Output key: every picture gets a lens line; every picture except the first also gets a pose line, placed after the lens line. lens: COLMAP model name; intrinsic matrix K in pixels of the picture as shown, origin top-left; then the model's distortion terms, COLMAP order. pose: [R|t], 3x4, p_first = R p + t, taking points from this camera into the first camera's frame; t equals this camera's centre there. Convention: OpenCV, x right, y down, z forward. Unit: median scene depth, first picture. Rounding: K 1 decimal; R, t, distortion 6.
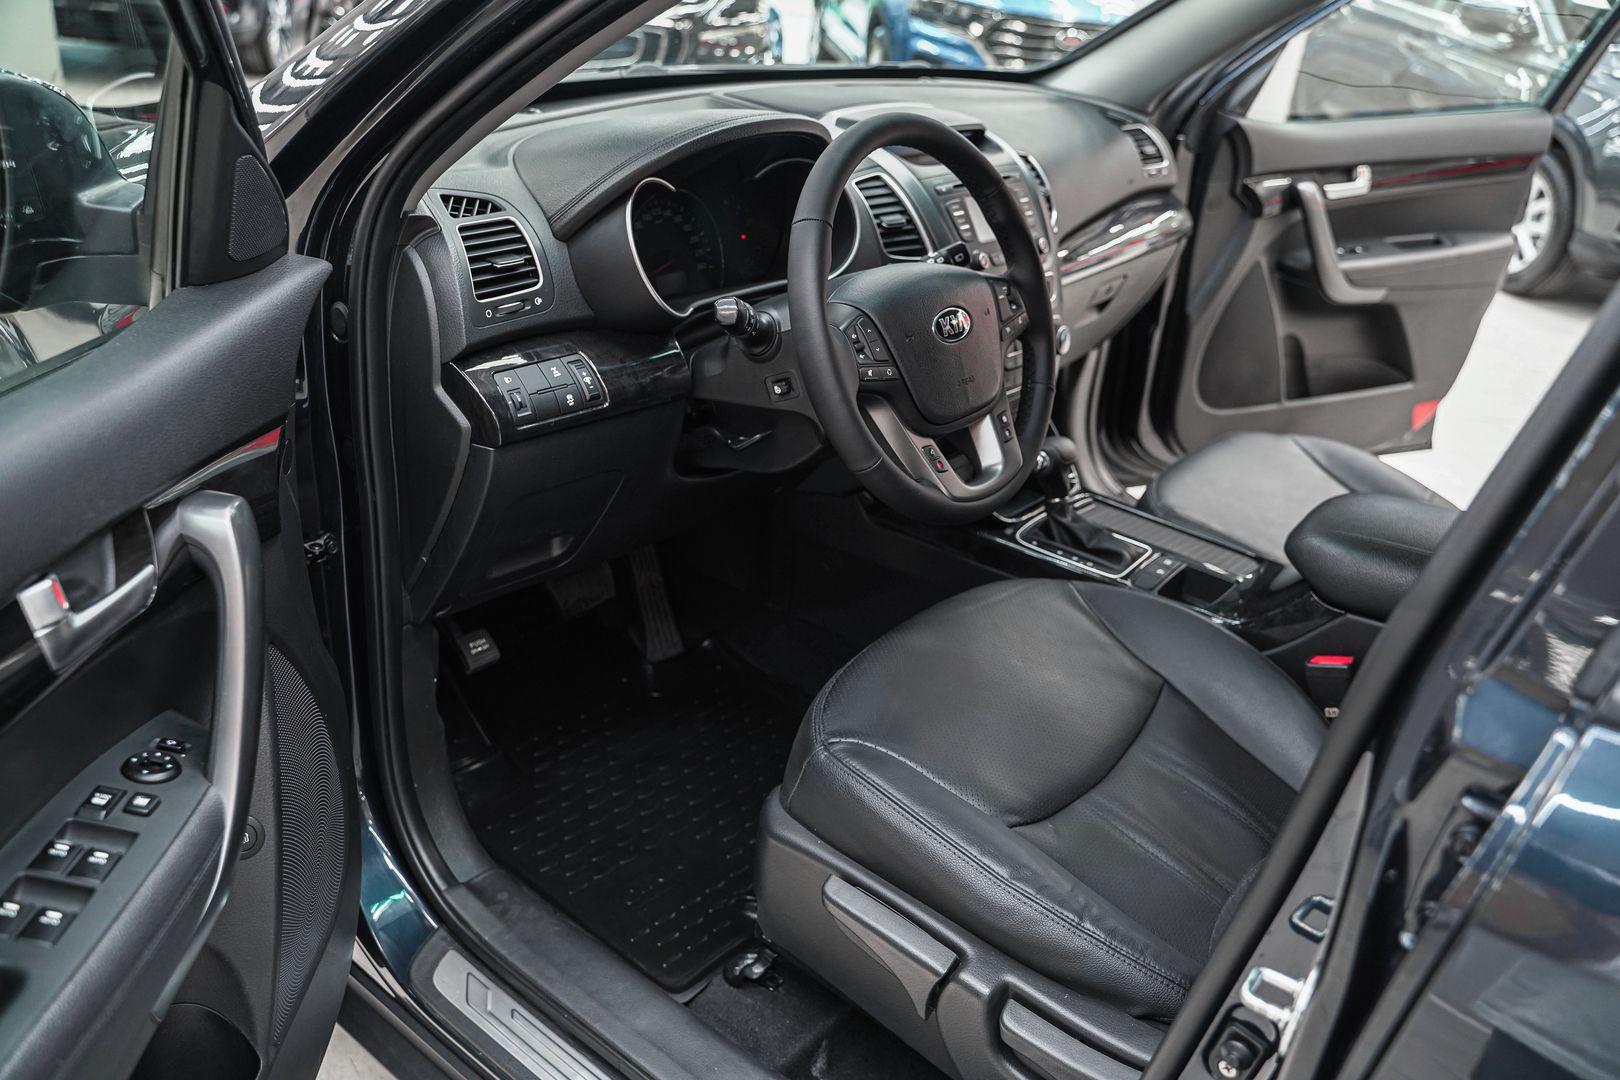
lens RADIAL K [[1301.0, 0, 803.9], [0, 1301.0, 535.1], [0, 0, 1]] dist [-0.123908, 0.104362]
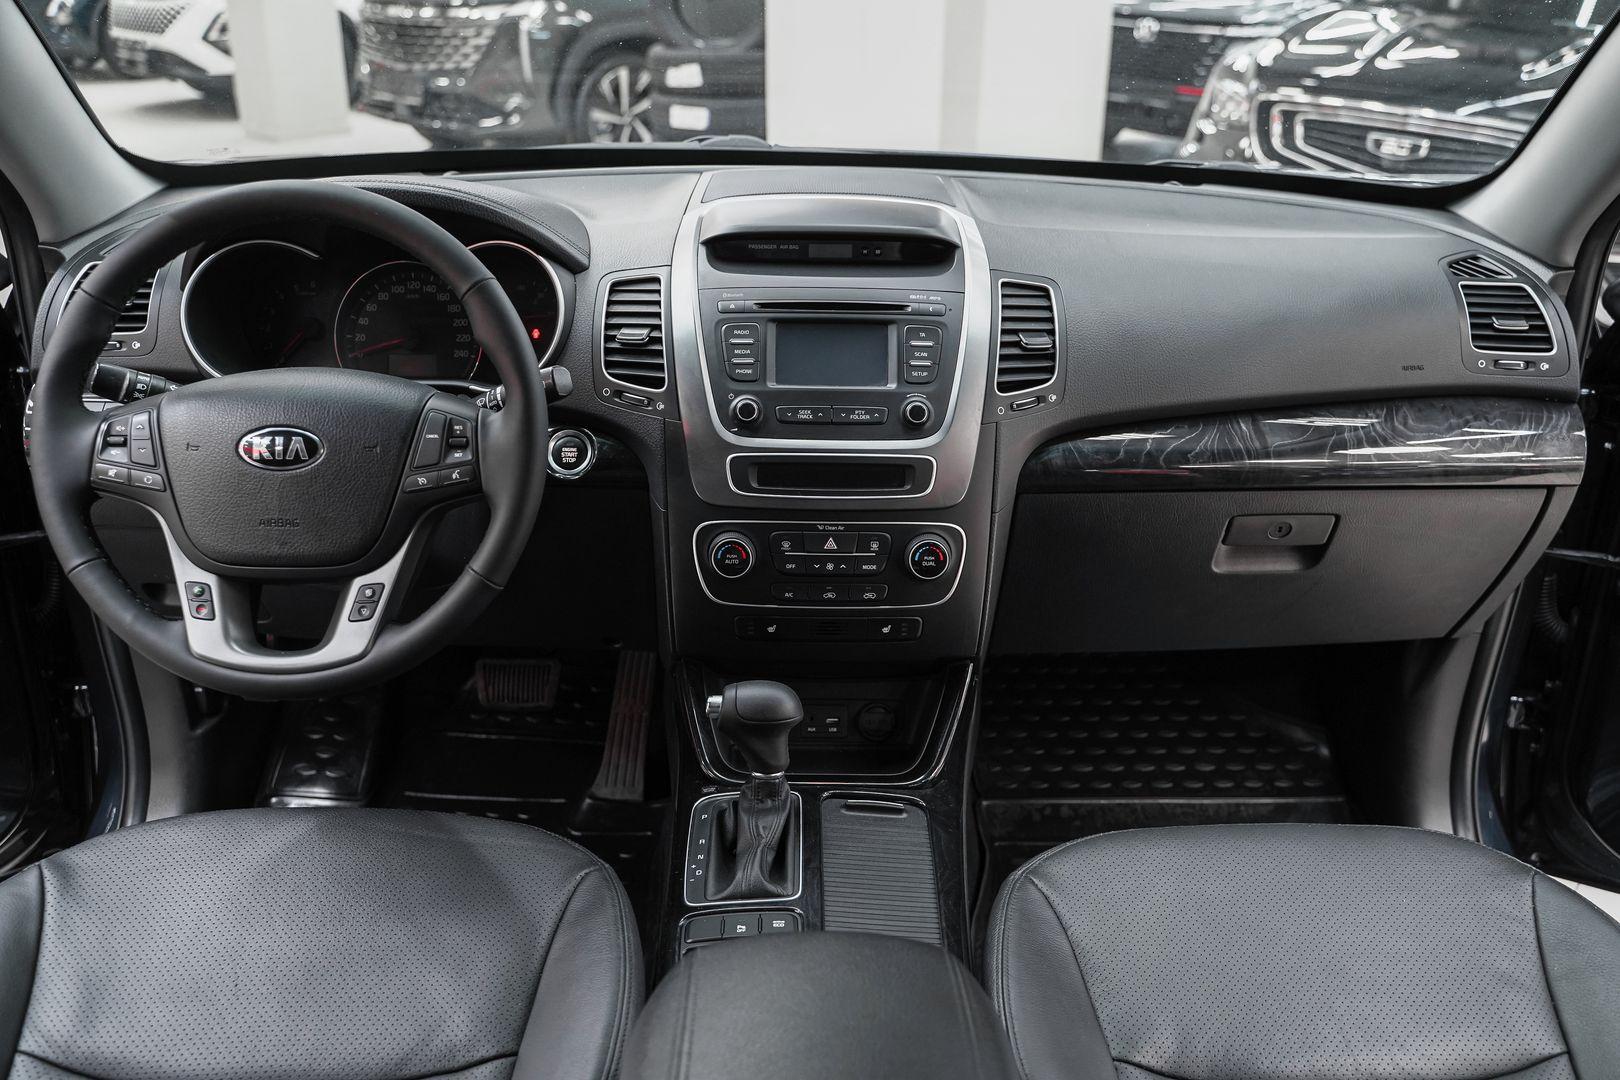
lens RADIAL K [[1321.7, 0, 803.7], [0, 1321.7, 539.4], [0, 0, 1]] dist [-0.117650, 0.098206]
pose [[0.641472, 0.248558, -0.725763, 0.718547], [-0.305989, 0.950442, 0.055054, -0.199806], [0.703480, 0.186760, 0.685738, 0.550201]]
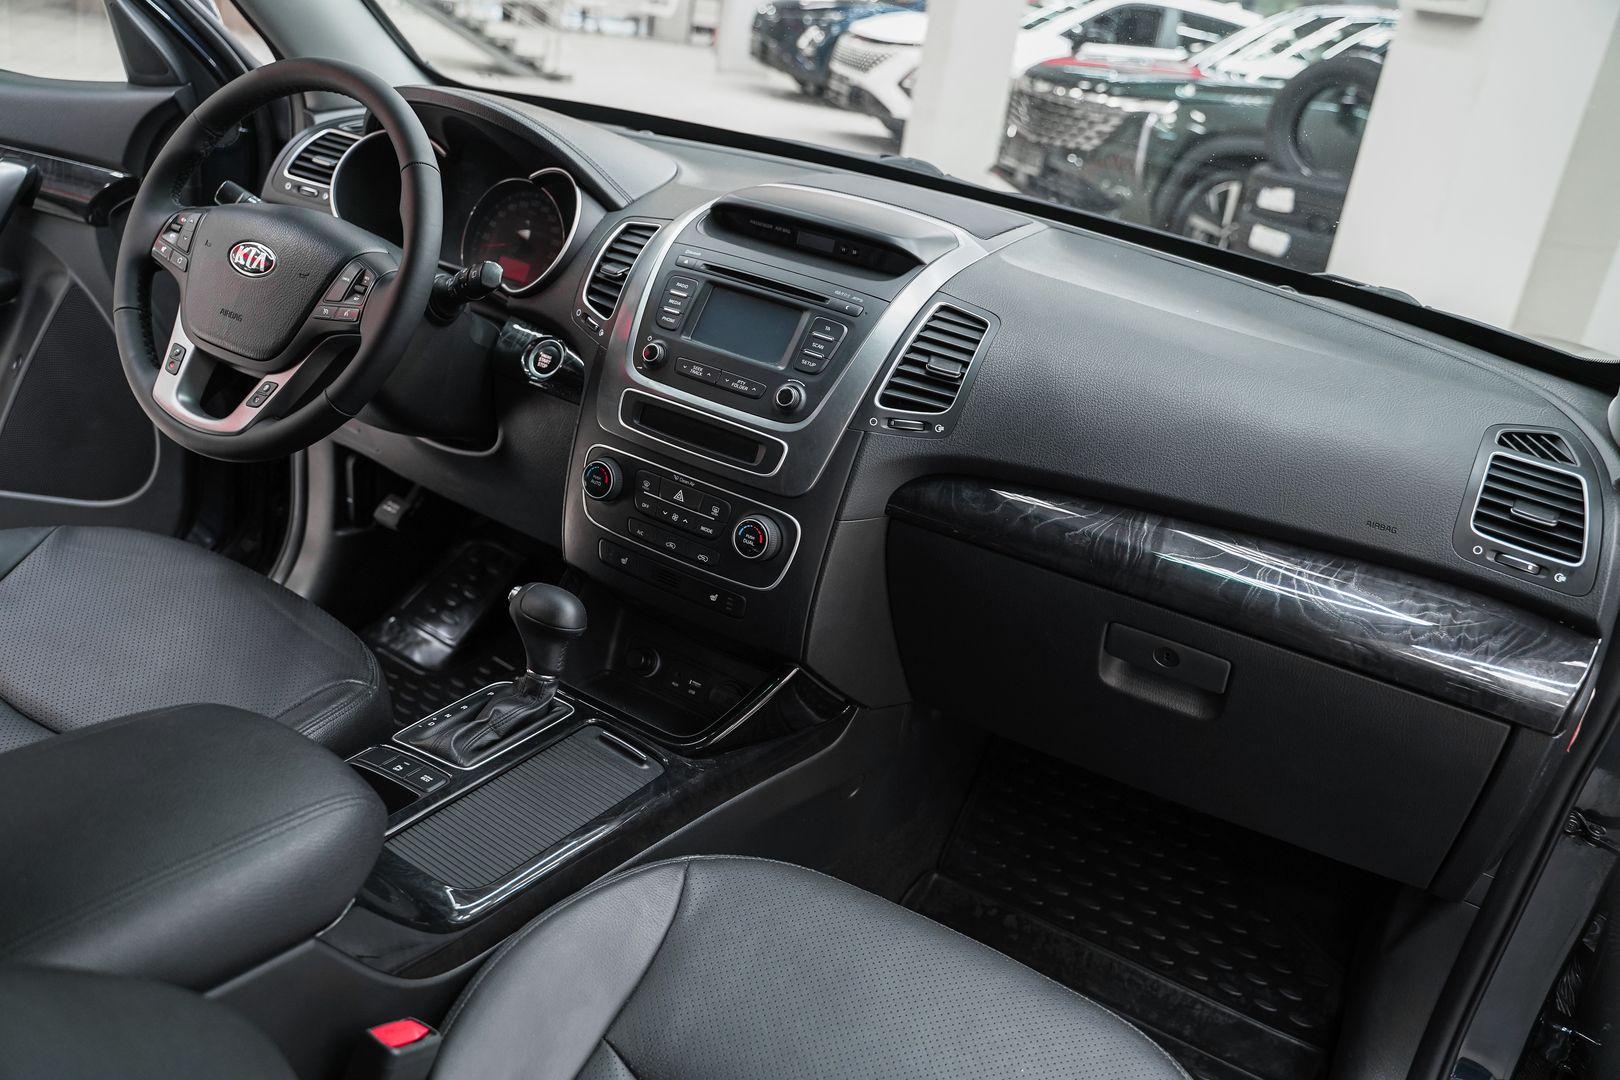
lens RADIAL K [[1301.0, 0, 803.9], [0, 1301.0, 535.1], [0, 0, 1]] dist [-0.123908, 0.104362]
pose [[0.167385, 0.330995, -0.928668, 0.915404], [-0.561007, 0.806562, 0.186357, -0.325296], [0.810712, 0.489796, 0.320697, 0.899152]]
